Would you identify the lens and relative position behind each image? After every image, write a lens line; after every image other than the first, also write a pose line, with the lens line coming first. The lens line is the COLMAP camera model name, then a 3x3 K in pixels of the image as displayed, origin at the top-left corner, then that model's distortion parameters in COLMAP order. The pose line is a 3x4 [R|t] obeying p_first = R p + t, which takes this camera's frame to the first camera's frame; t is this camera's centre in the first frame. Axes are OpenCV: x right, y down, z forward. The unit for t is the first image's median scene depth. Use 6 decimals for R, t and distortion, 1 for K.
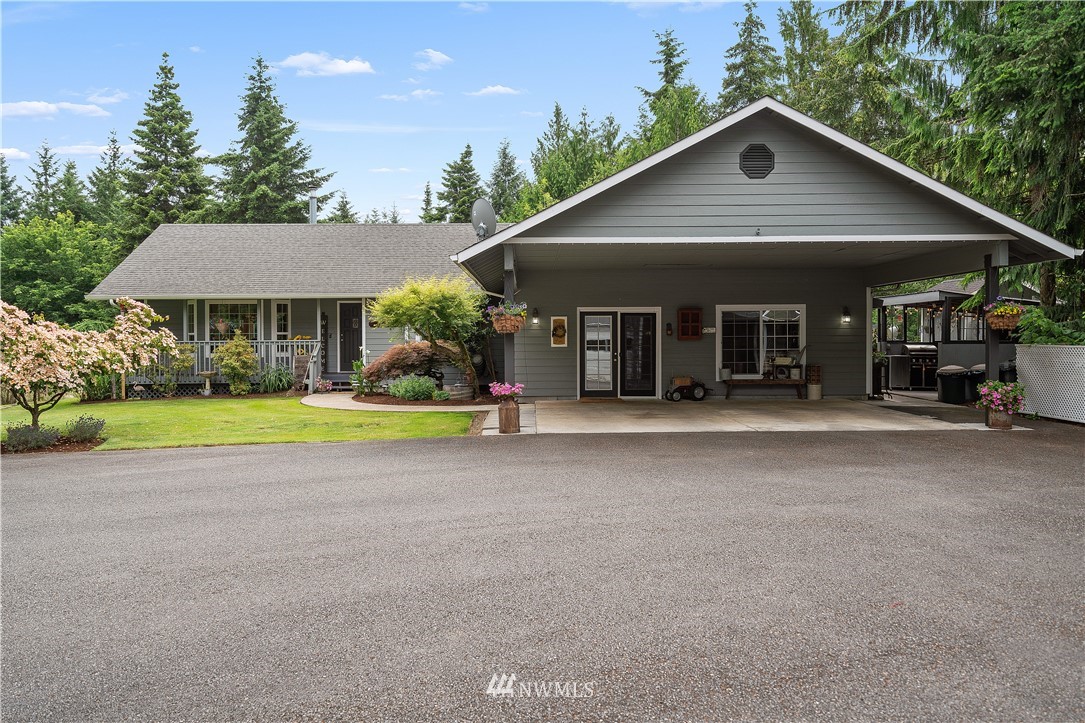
lens RADIAL K [[892.5, 0, 541.6], [0, 892.5, 358.4], [0, 0, 1]] dist [-0.007839, -0.000587]
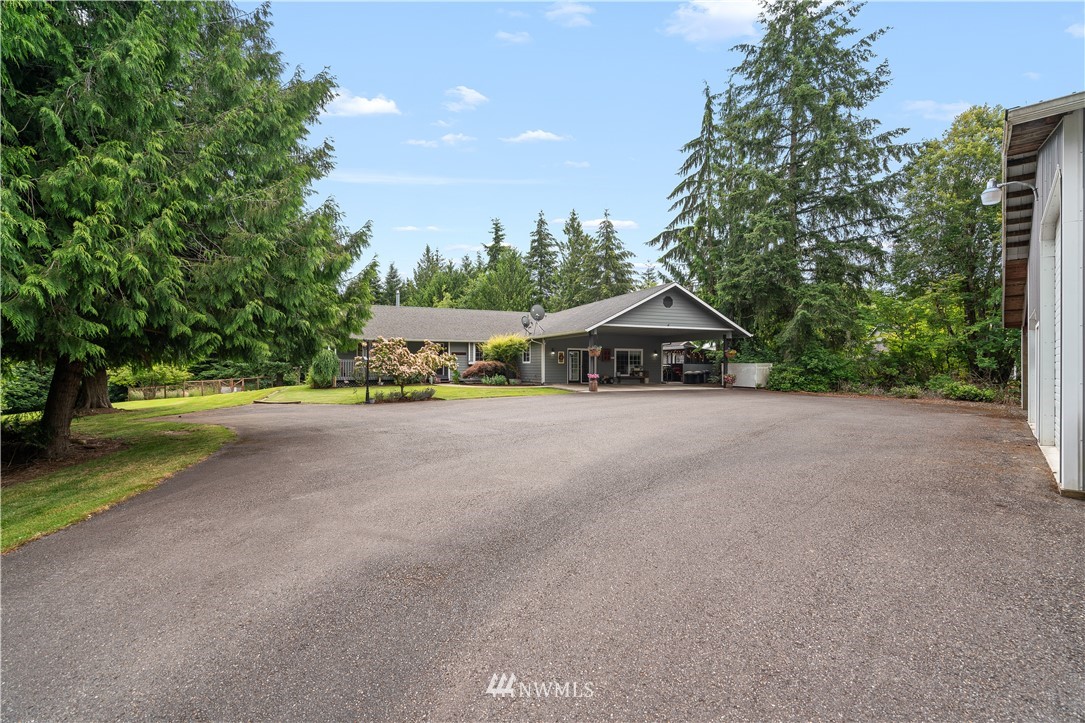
lens RADIAL K [[492.9, 0, 541.1], [0, 492.9, 365.0], [0, 0, 1]] dist [-0.005424, 0.003460]
pose [[0.925435, 0.009868, 0.378779, -0.571699], [0.001889, 0.999528, -0.030654, 0.035115], [-0.378902, 0.029084, 0.924980, -0.292487]]
